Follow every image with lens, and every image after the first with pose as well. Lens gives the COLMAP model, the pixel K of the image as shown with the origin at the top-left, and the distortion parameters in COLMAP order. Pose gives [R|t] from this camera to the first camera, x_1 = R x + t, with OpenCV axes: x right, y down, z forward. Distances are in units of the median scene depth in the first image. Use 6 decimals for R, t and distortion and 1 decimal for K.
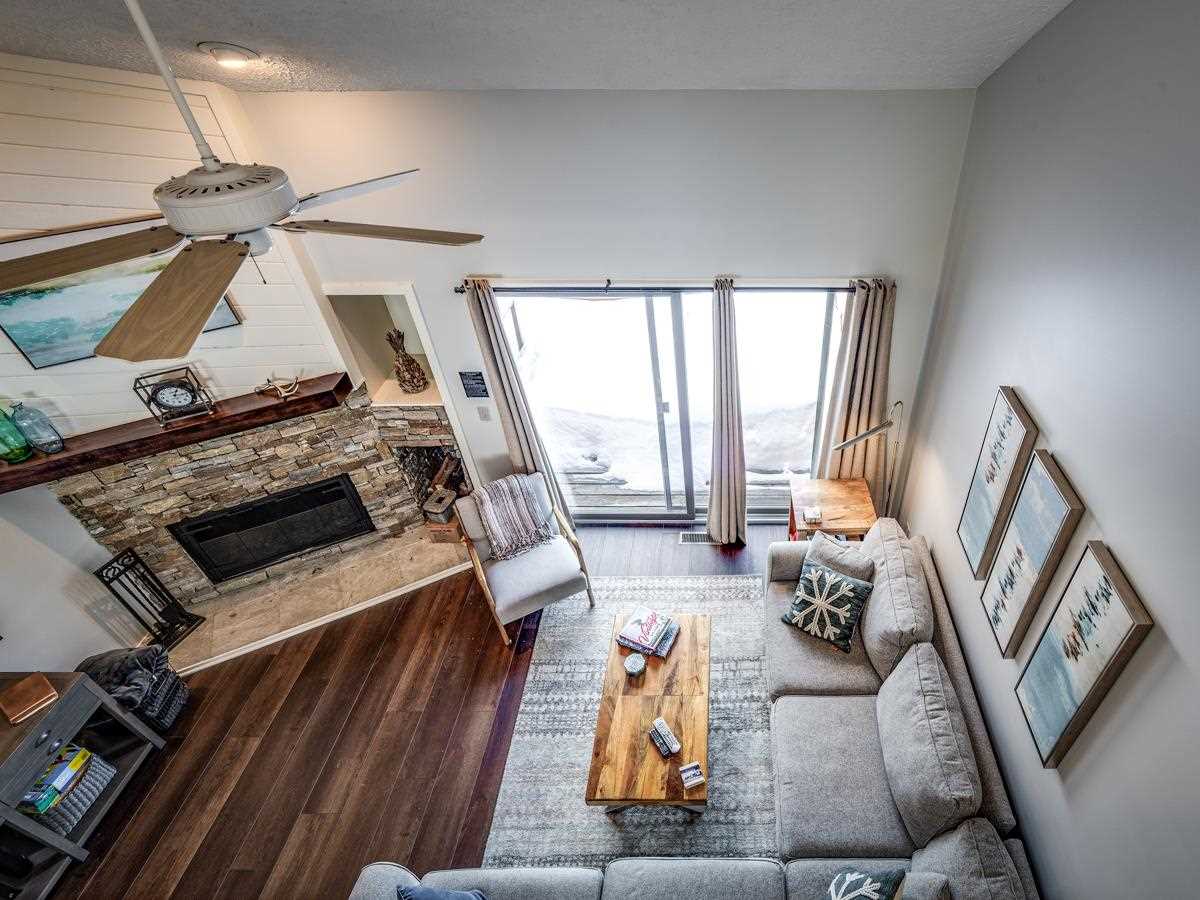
lens RADIAL K [[627.3, 0, 610.5], [0, 627.3, 450.7], [0, 0, 1]] dist [-0.001891, 0.002267]
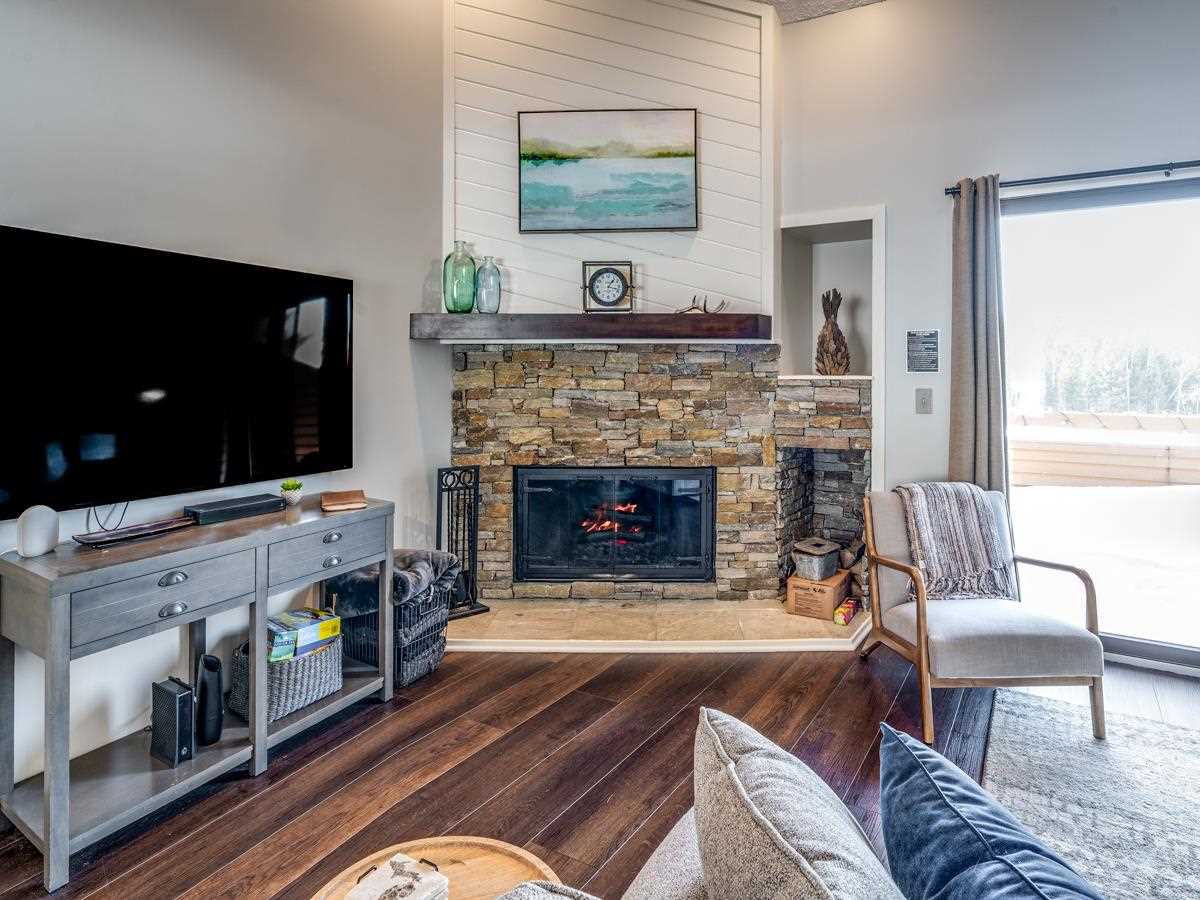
lens RADIAL K [[627.3, 0, 591.7], [0, 627.3, 445.5], [0, 0, 1]] dist [-0.001891, 0.002267]
pose [[0.888465, 0.092235, -0.449581, -0.212001], [-0.351082, 0.767510, -0.536349, 0.530862], [0.295588, 0.634367, 0.714288, 0.372766]]
